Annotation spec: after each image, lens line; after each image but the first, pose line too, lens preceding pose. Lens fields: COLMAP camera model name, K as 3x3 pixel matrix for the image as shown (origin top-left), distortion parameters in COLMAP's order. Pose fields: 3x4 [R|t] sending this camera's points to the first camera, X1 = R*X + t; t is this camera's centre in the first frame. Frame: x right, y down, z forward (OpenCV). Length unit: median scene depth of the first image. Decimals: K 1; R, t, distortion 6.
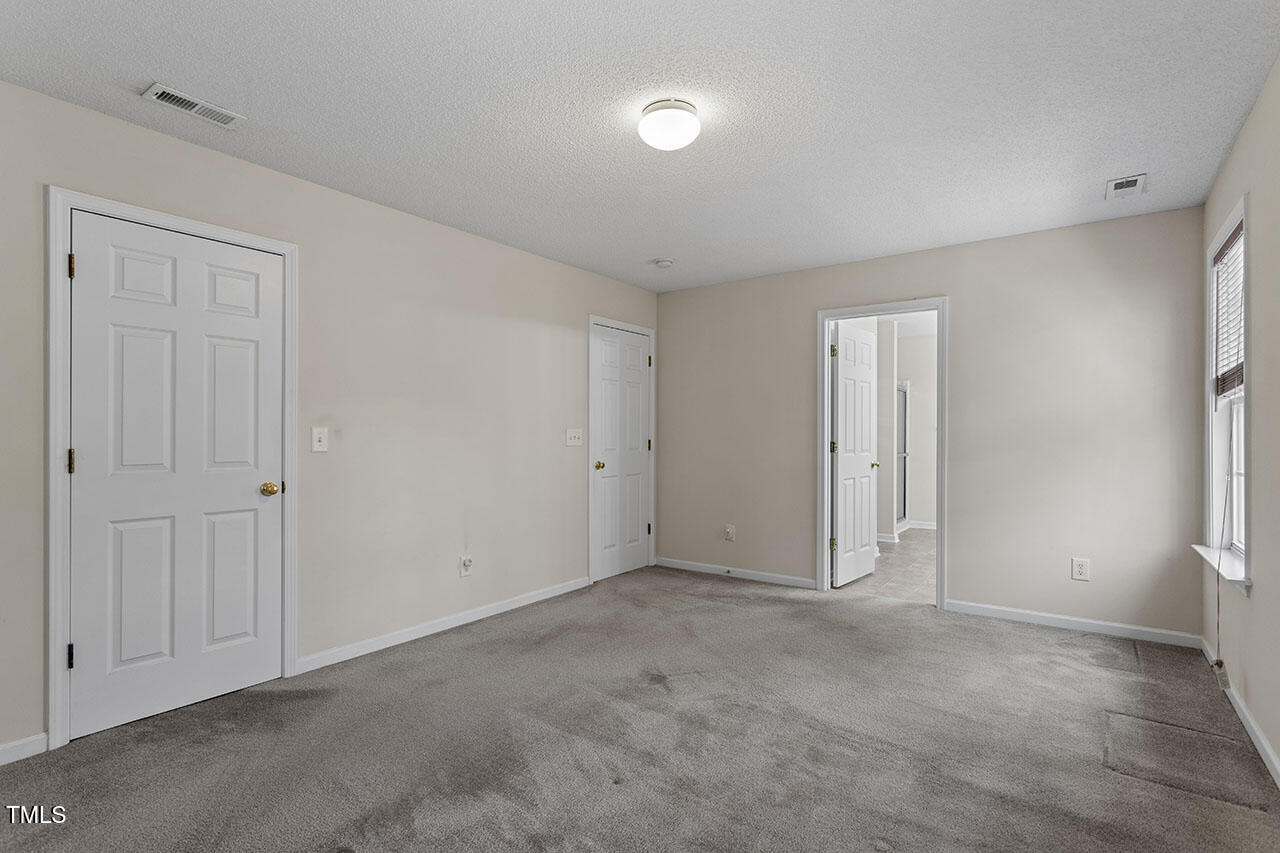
lens RADIAL K [[604.7, 0, 636.1], [0, 604.7, 427.3], [0, 0, 1]] dist [0.001417, 0.000360]
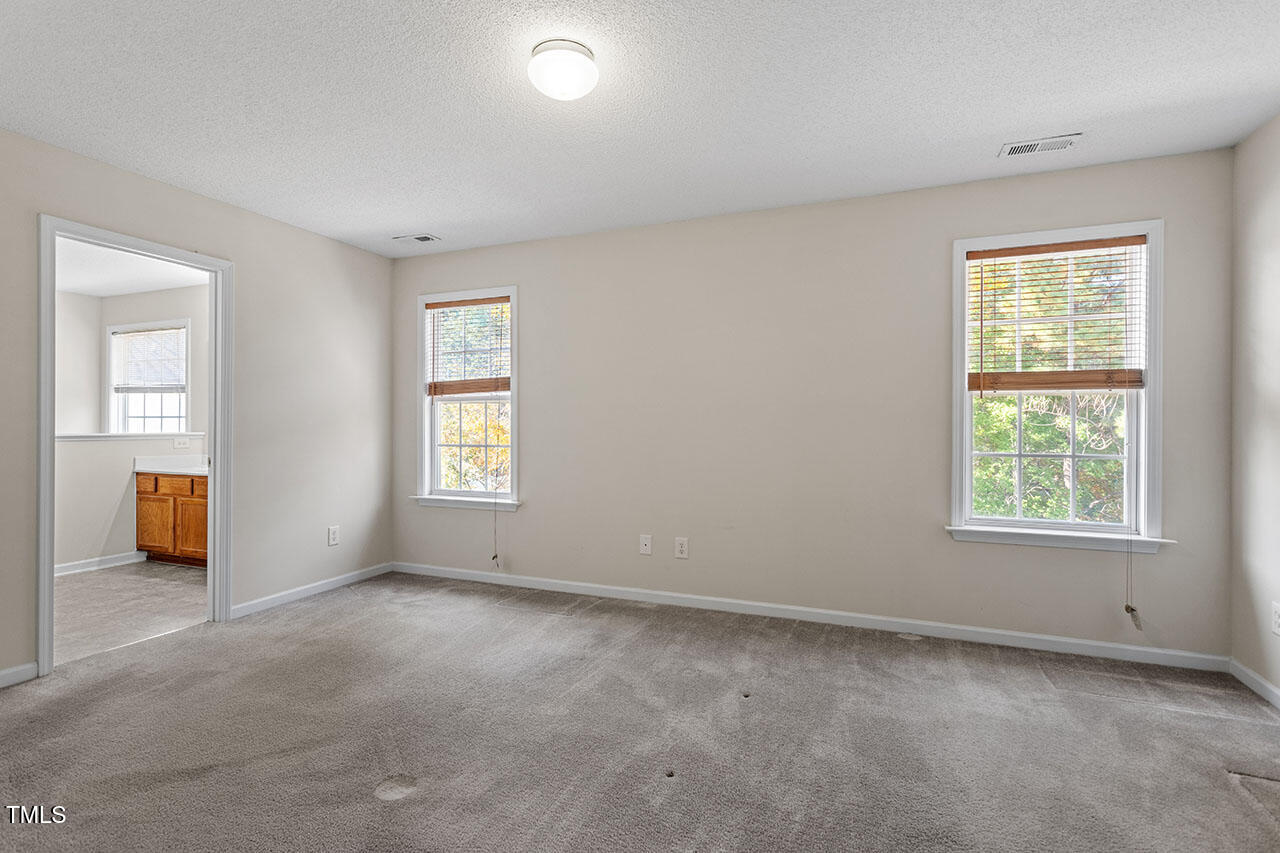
lens RADIAL K [[604.7, 0, 636.1], [0, 604.7, 427.3], [0, 0, 1]] dist [0.001417, 0.000360]
pose [[-0.237319, -0.012118, 0.971356, -0.540366], [-0.018159, 0.999803, 0.008037, 0.004659], [-0.971262, -0.015731, -0.237492, 0.714778]]
